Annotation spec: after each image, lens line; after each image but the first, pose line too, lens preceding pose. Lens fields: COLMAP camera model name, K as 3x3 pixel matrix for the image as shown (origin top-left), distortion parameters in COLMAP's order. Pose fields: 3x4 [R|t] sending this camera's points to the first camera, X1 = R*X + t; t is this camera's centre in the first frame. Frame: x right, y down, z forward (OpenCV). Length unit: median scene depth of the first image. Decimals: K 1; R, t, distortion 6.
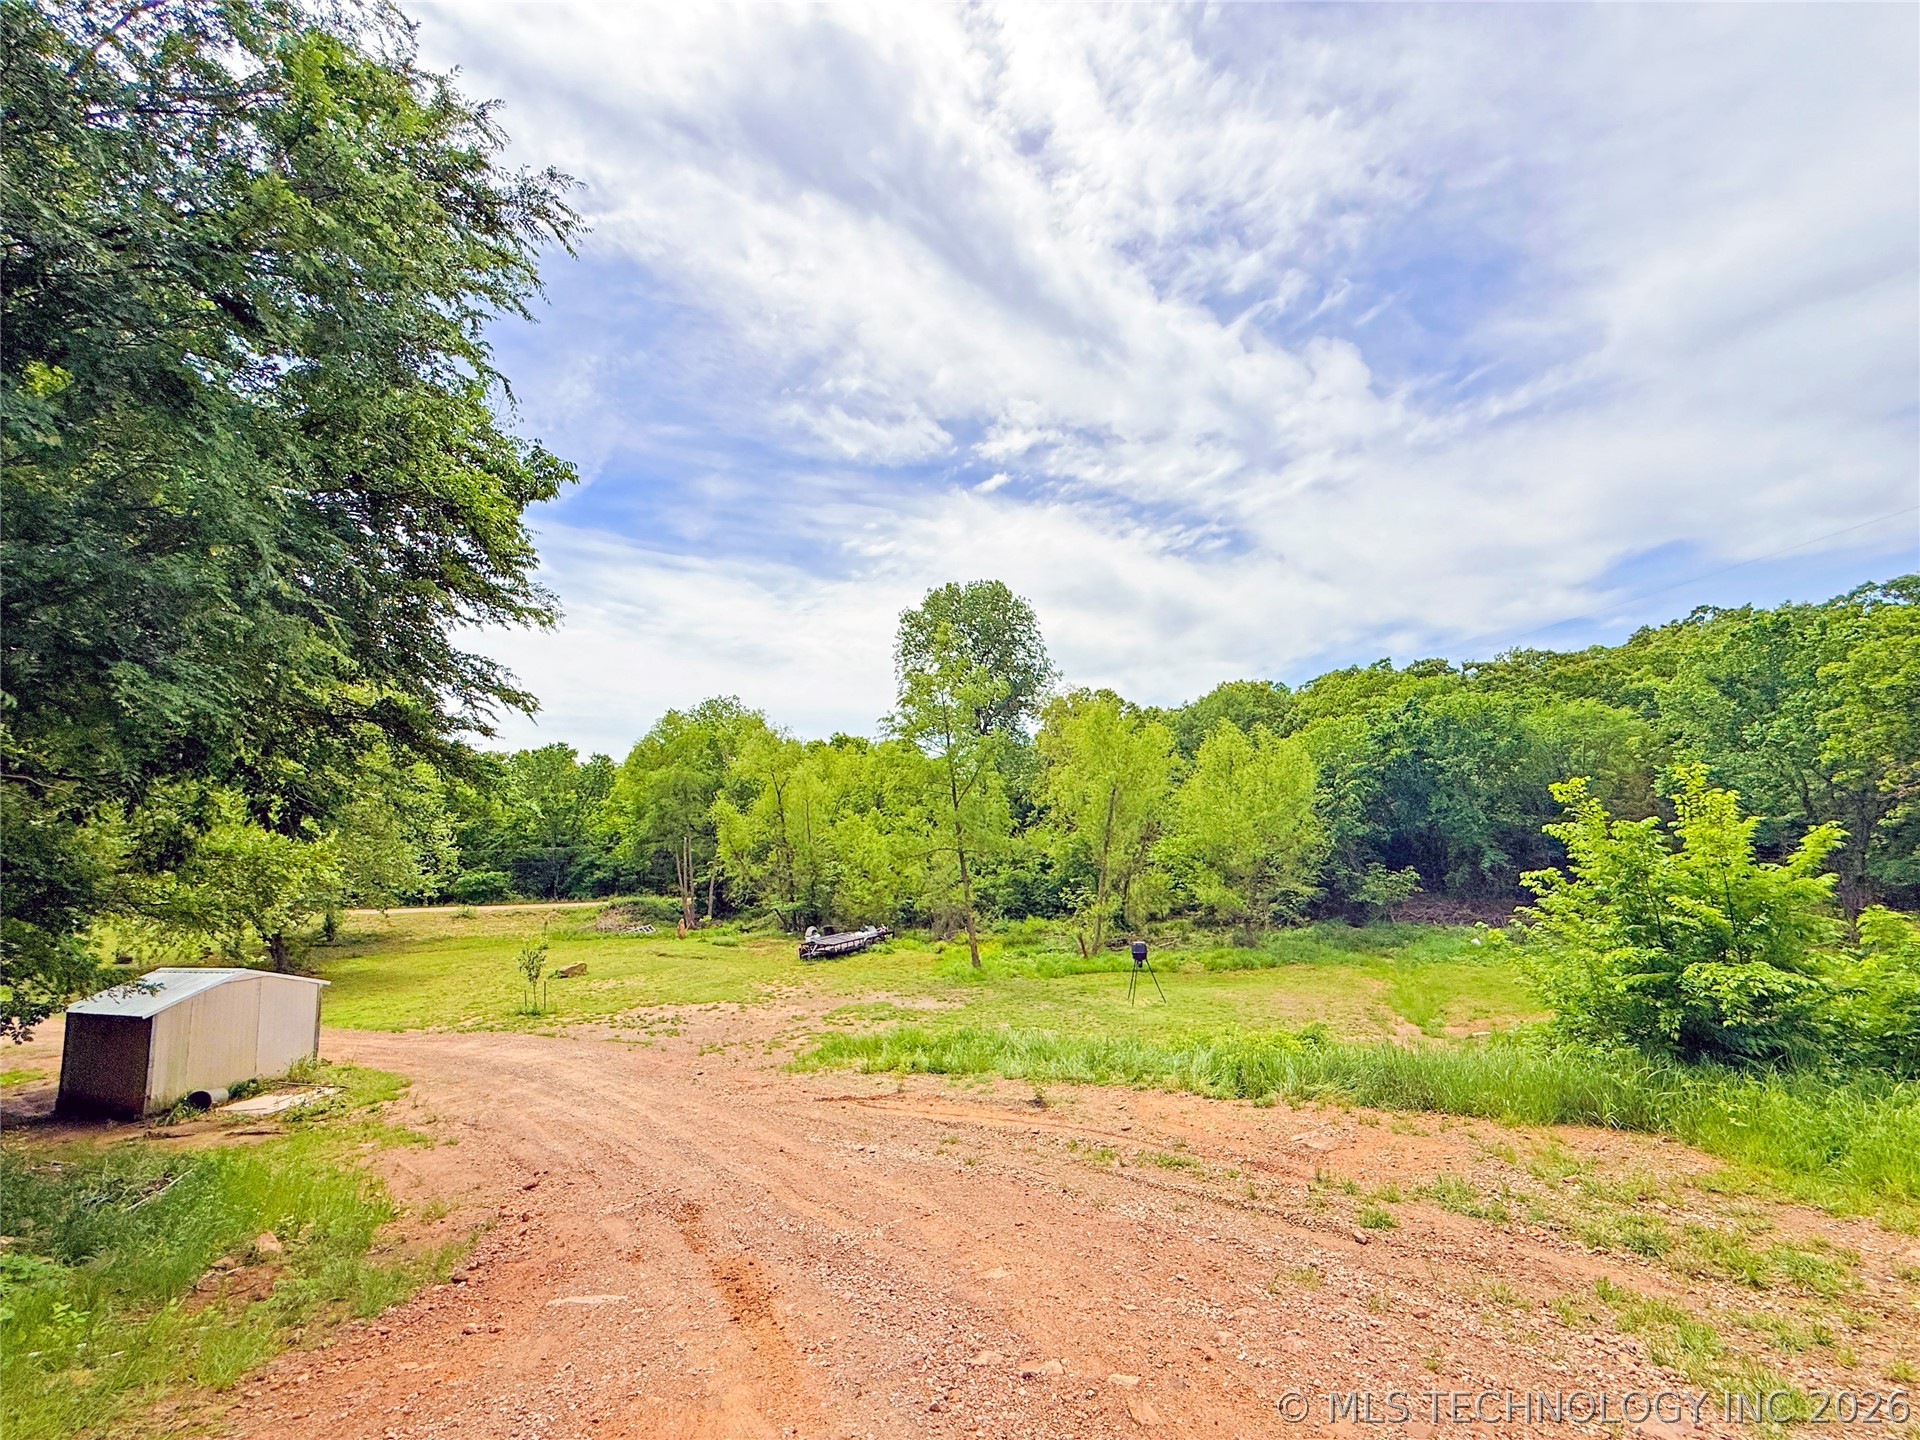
lens RADIAL K [[741.0, 0, 952.1], [0, 741.0, 681.5], [0, 0, 1]] dist [-0.002722, -0.000282]
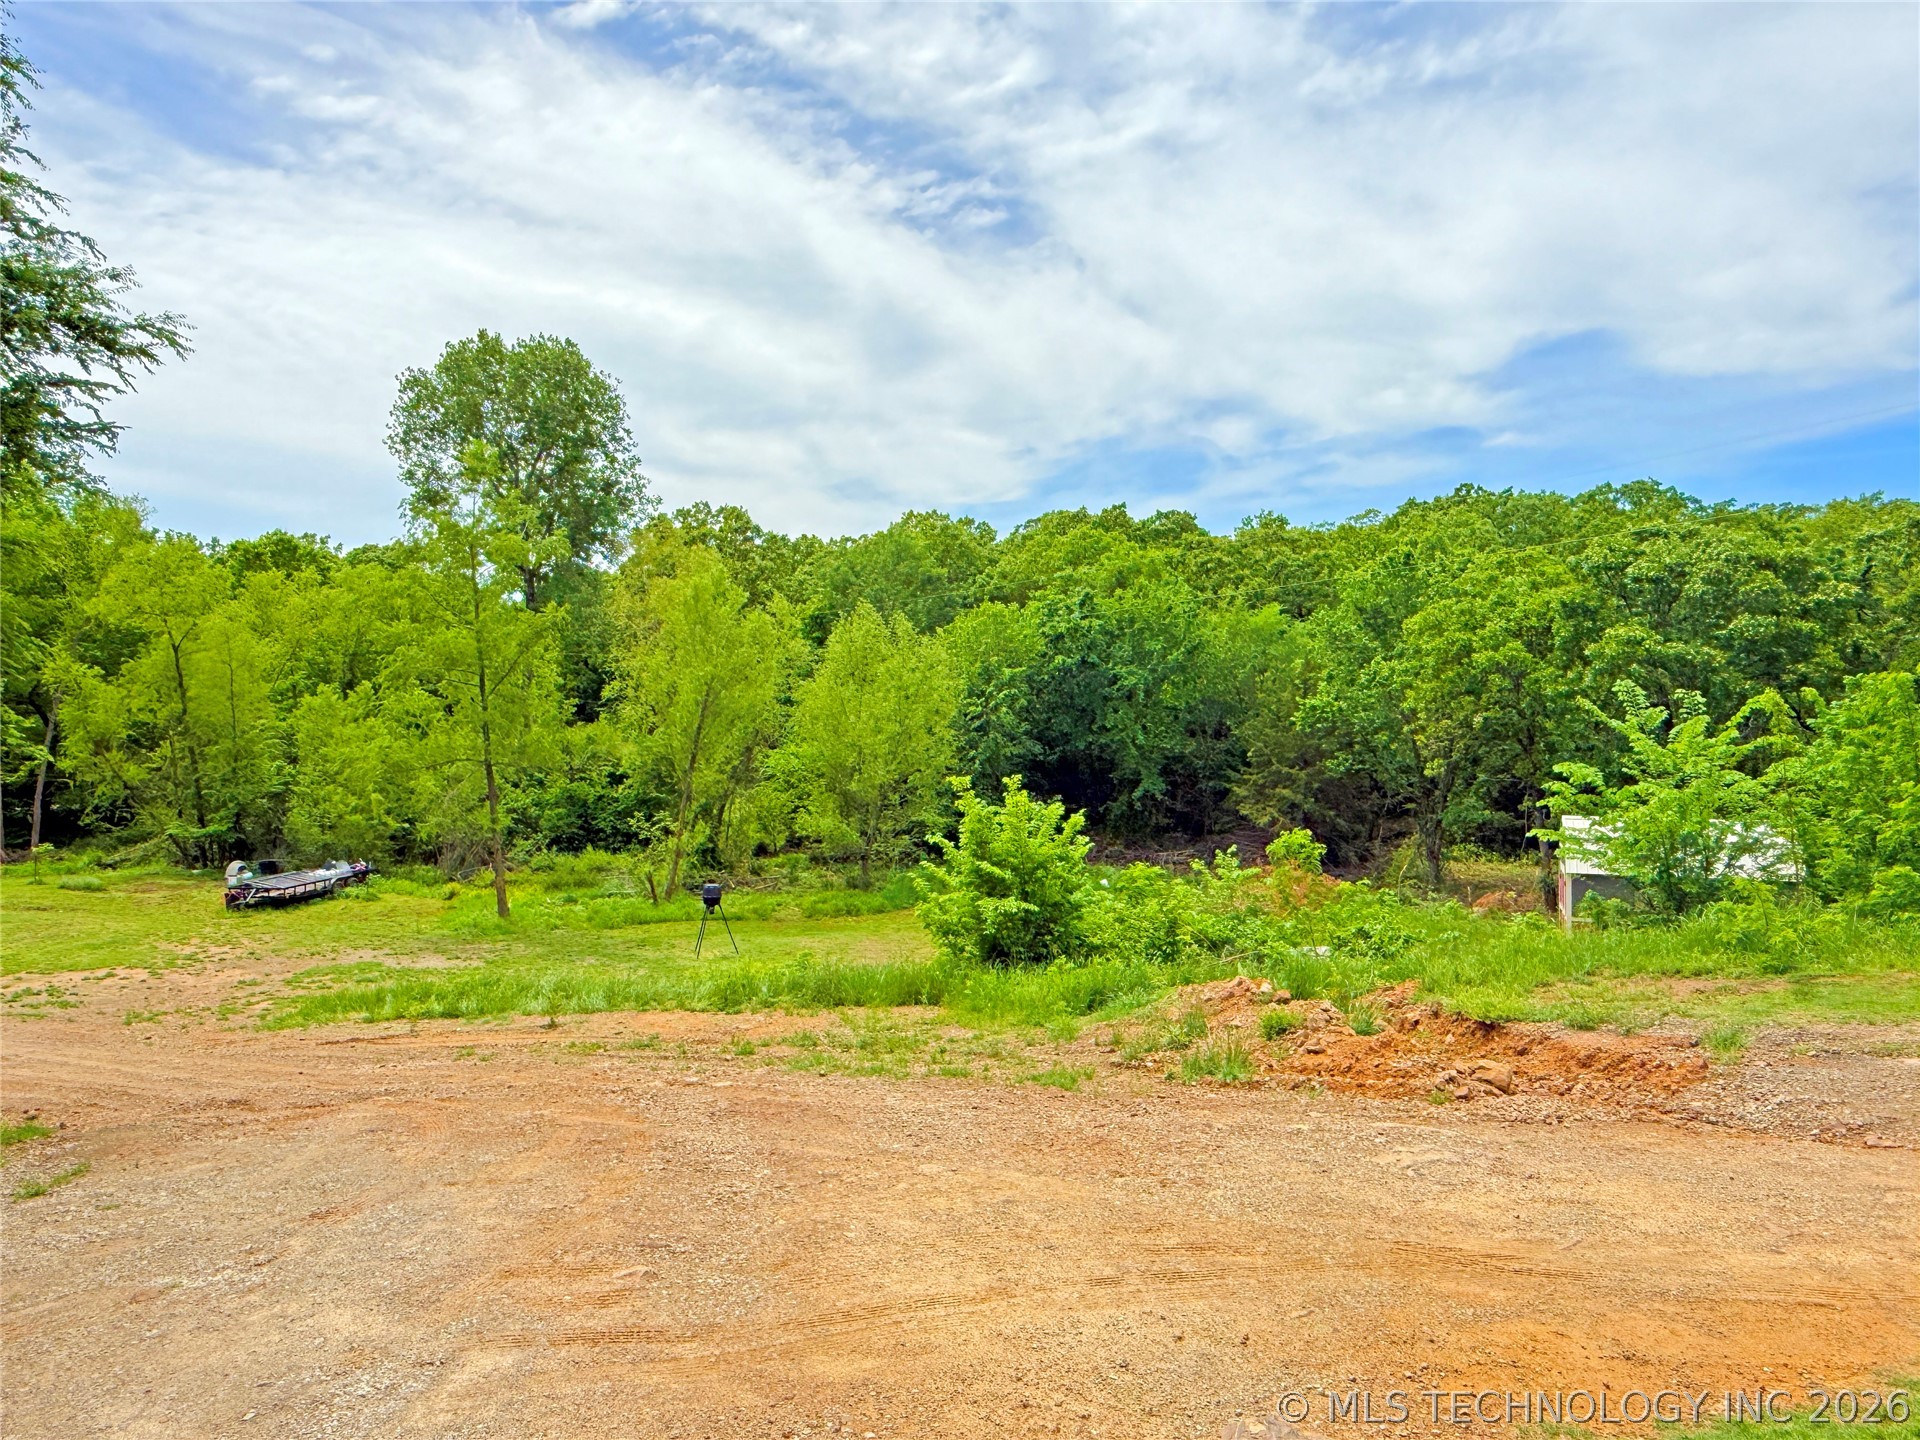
lens RADIAL K [[1314.2, 0, 960.0], [0, 1314.2, 720.0], [0, 0, 1]] dist [-0.067906, 0.079299]
pose [[0.935934, 0.037630, 0.350160, -0.002972], [-0.112214, 0.974317, 0.195229, -0.088971], [-0.333821, -0.222014, 0.916119, -0.241255]]
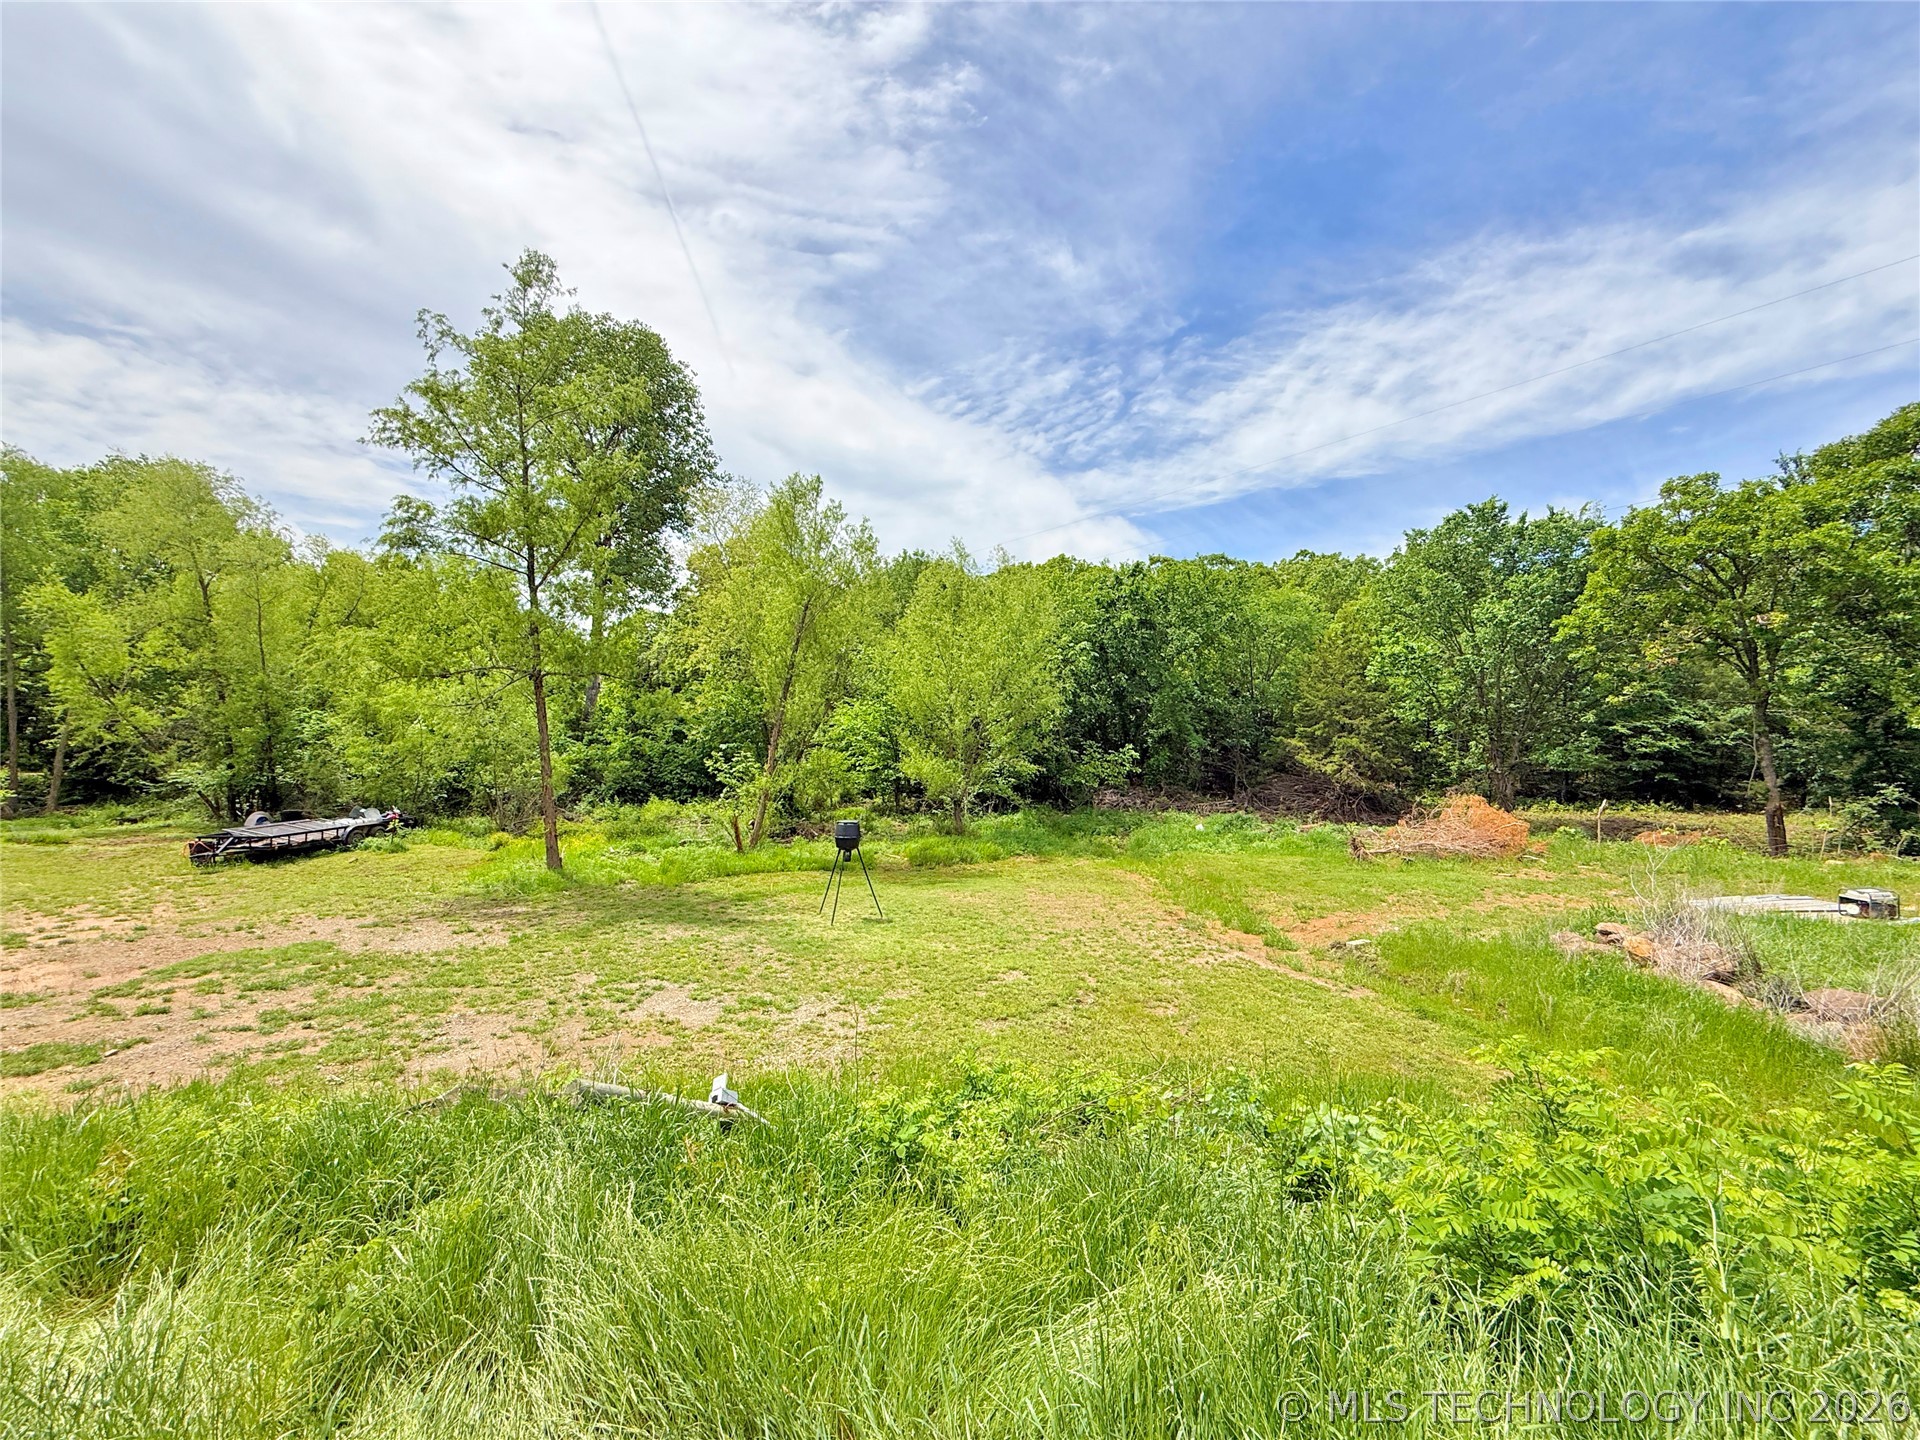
lens RADIAL K [[764.9, 0, 960.6], [0, 764.9, 722.9], [0, 0, 1]] dist [0.000351, -0.000460]
pose [[0.885042, 0.063911, 0.461104, 0.025343], [-0.146793, 0.978310, 0.146155, 0.106871], [-0.441762, -0.197041, 0.875227, 0.273999]]
